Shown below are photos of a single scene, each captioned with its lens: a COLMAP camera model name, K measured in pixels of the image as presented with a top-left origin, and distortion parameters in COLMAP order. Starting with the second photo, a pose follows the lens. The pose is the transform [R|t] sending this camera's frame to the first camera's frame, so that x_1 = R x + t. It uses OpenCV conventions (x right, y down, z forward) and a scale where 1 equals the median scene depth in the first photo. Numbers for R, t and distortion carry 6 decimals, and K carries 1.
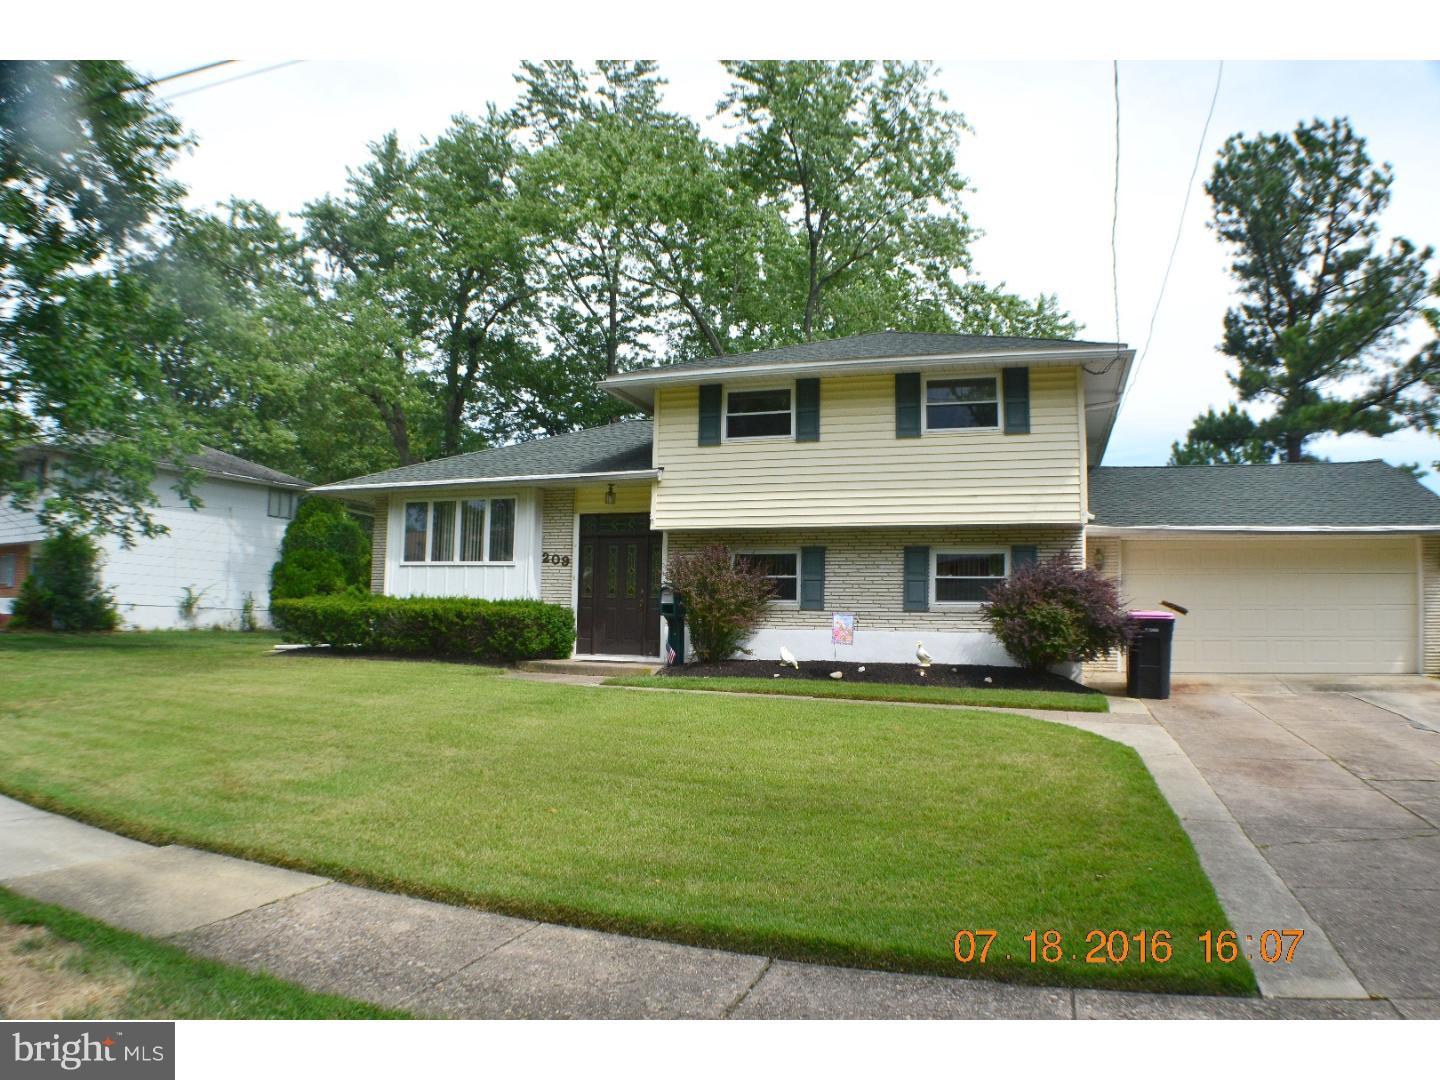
lens RADIAL K [[1032.9, 0, 717.9], [0, 1032.9, 539.8], [0, 0, 1]] dist [-0.074092, 0.000583]
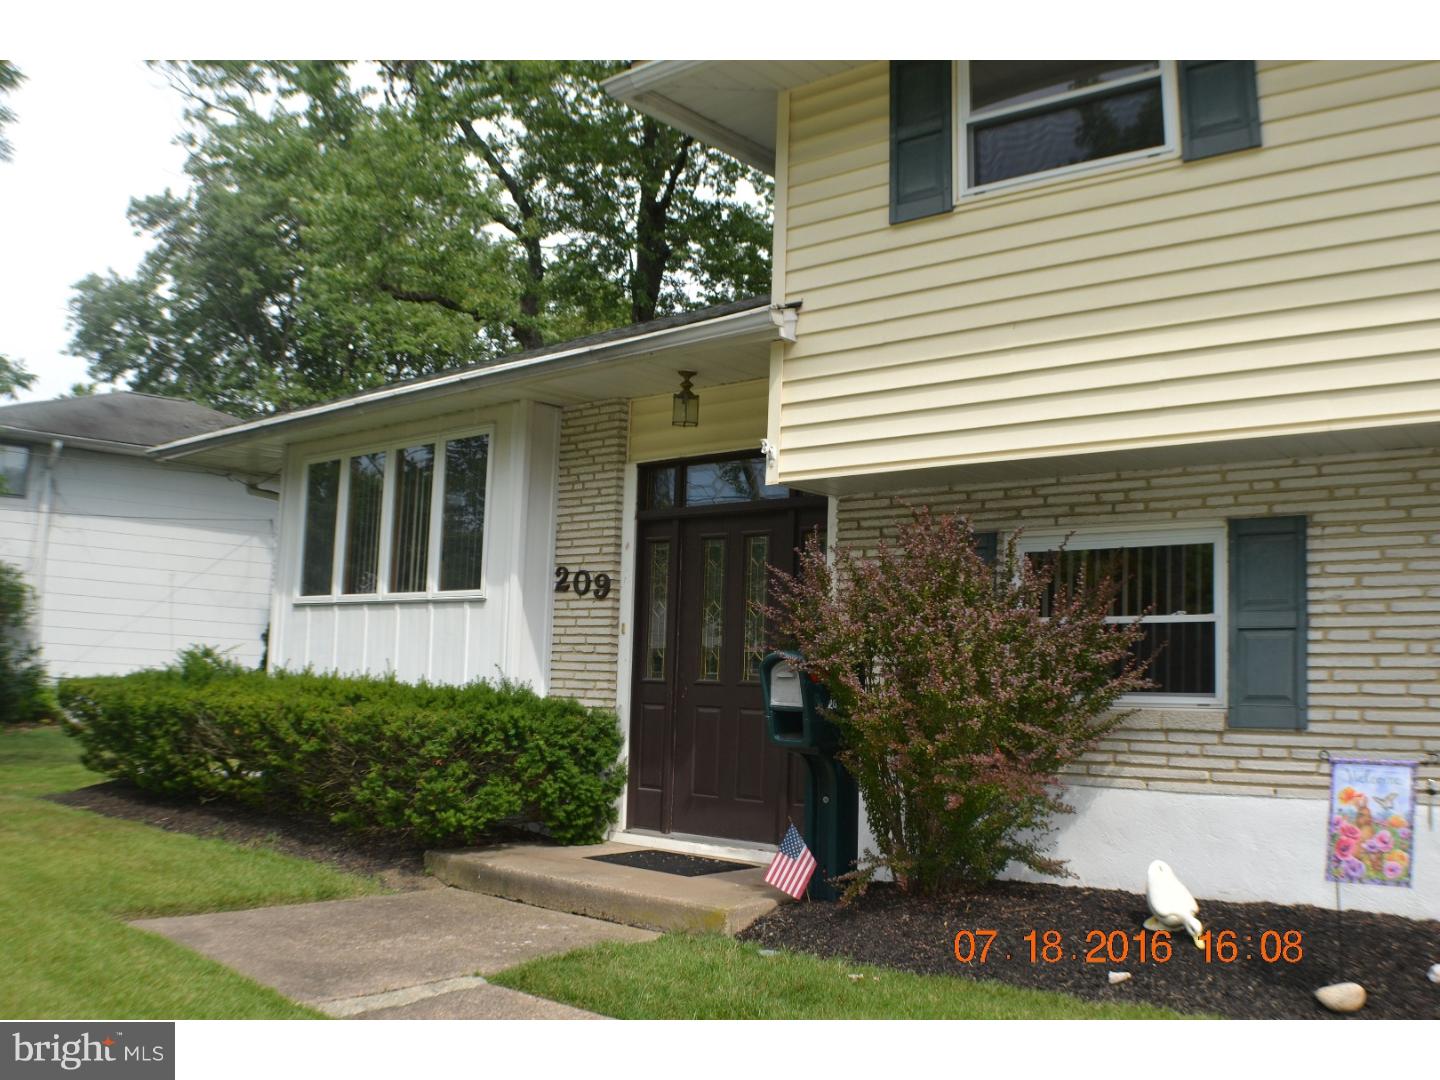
lens RADIAL K [[1360.4, 0, 721.1], [0, 1360.4, 541.7], [0, 0, 1]] dist [-0.155822, 0.000000]
pose [[0.938993, -0.029326, -0.342683, 0.073879], [0.018812, 0.999246, -0.033966, 0.023413], [0.343420, 0.025448, 0.938837, 0.572456]]
